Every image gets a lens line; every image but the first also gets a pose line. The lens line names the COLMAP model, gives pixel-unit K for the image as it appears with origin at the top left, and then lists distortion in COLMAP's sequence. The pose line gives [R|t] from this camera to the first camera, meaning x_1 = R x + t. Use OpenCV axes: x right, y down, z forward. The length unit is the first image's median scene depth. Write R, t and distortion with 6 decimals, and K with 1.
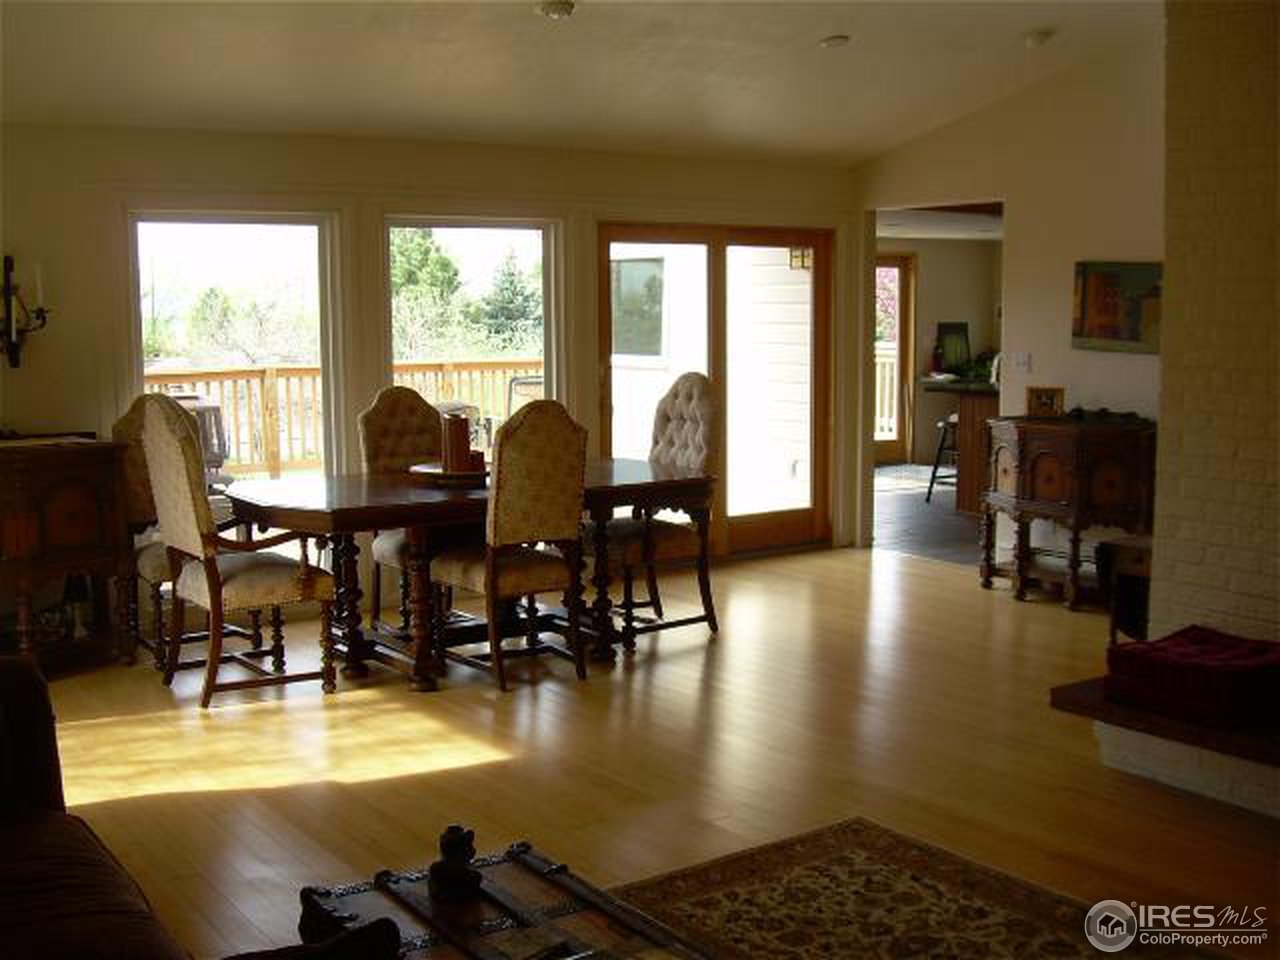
lens RADIAL K [[1532.2, 0, 640.0], [0, 1532.2, 480.0], [0, 0, 1]] dist [-0.159842, 0.001726]
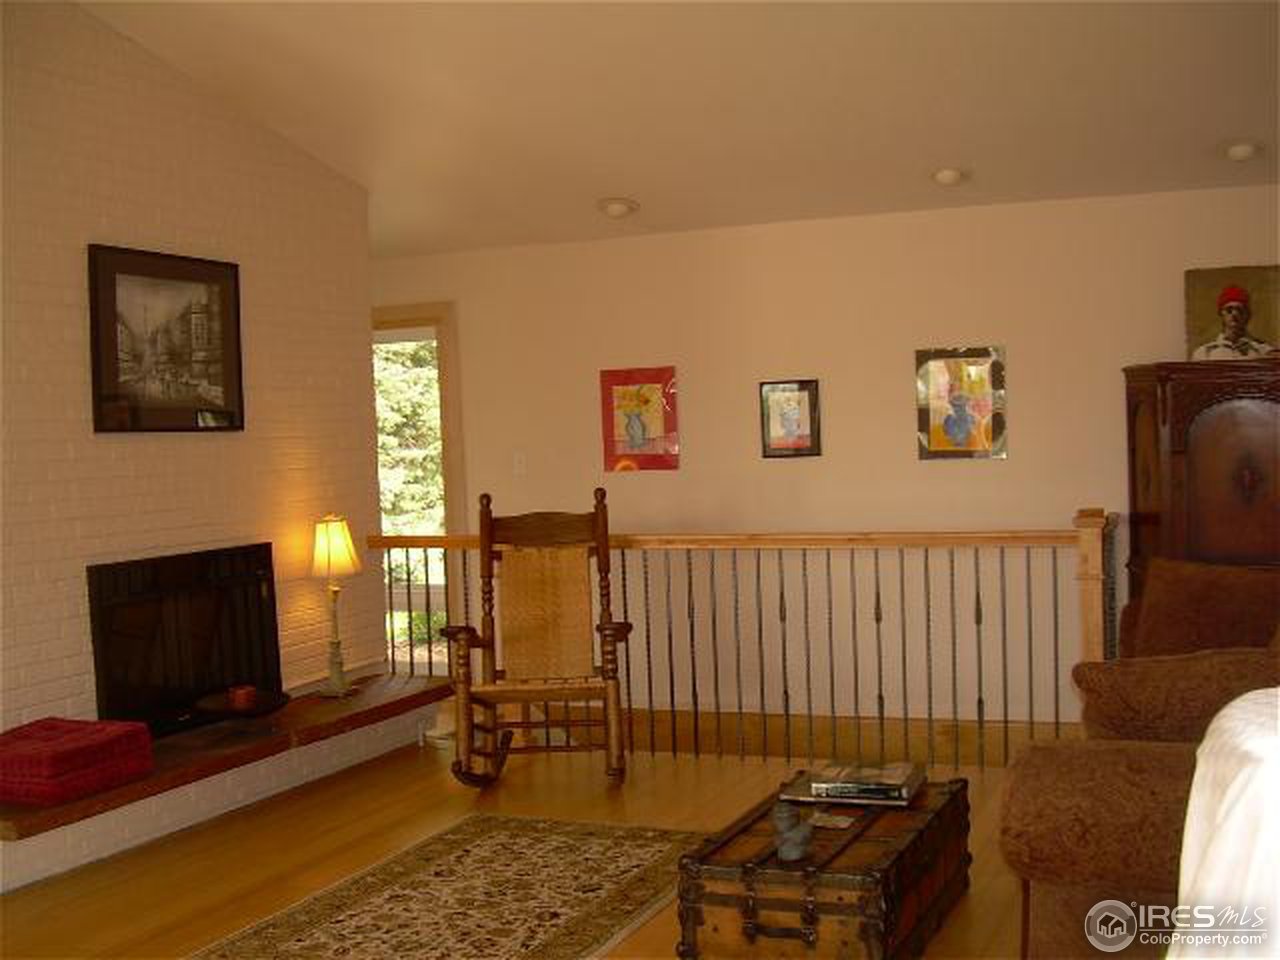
lens RADIAL K [[1532.2, 0, 640.0], [0, 1532.2, 480.0], [0, 0, 1]] dist [-0.159842, 0.001726]
pose [[-0.498087, -0.017455, 0.866951, -0.829255], [0.156821, 0.981498, 0.109859, -0.131278], [-0.852829, 0.190676, -0.486134, 1.220192]]
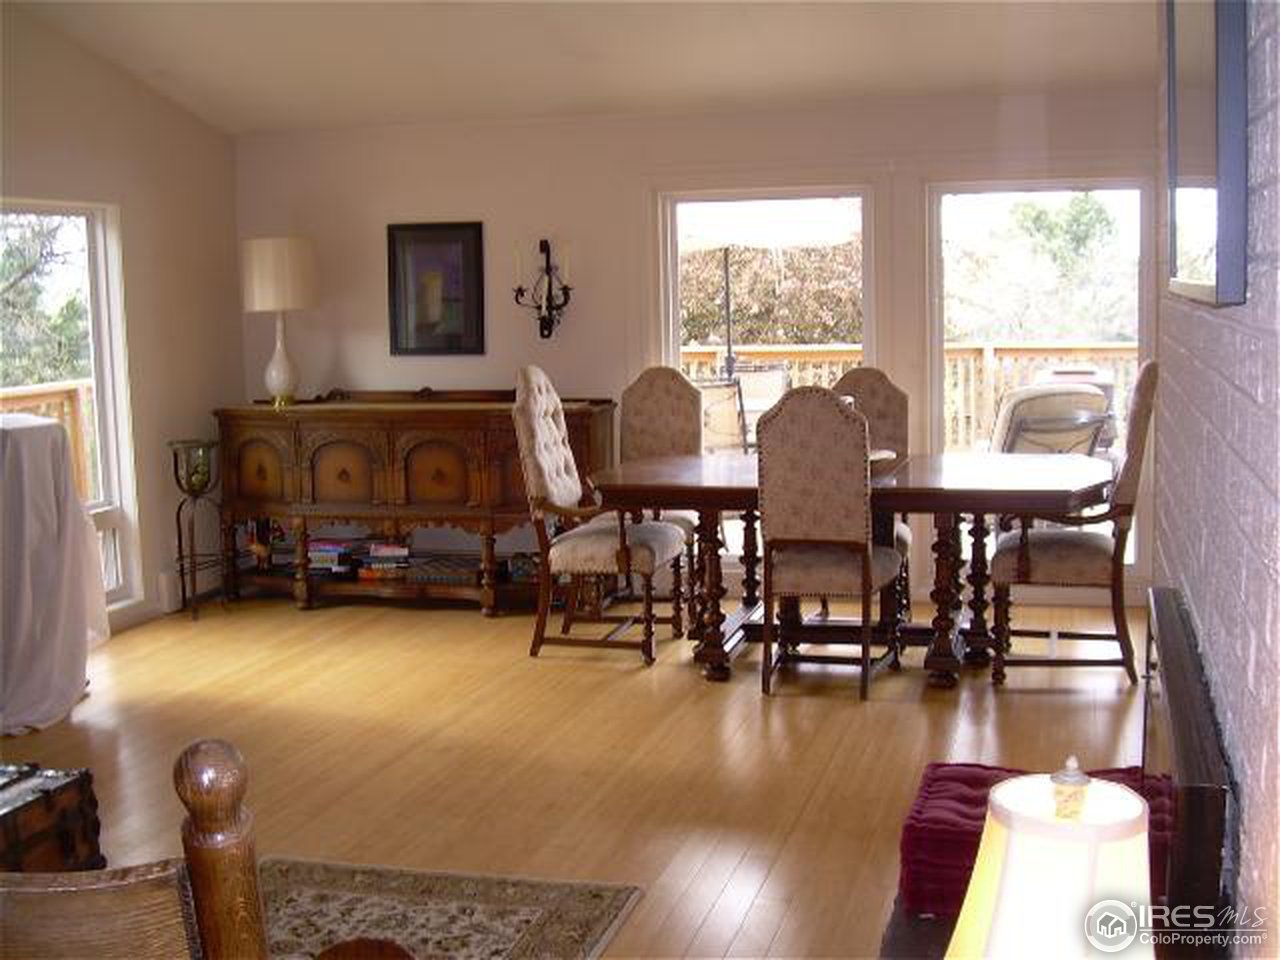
lens RADIAL K [[1566.1, 0, 676.9], [0, 1566.1, 478.8], [0, 0, 1]] dist [-0.160614, -0.018450]
pose [[0.631324, 0.080928, -0.771285, 0.859850], [-0.066590, 0.996524, 0.050055, -0.053511], [0.772655, 0.019760, 0.634518, 0.490538]]
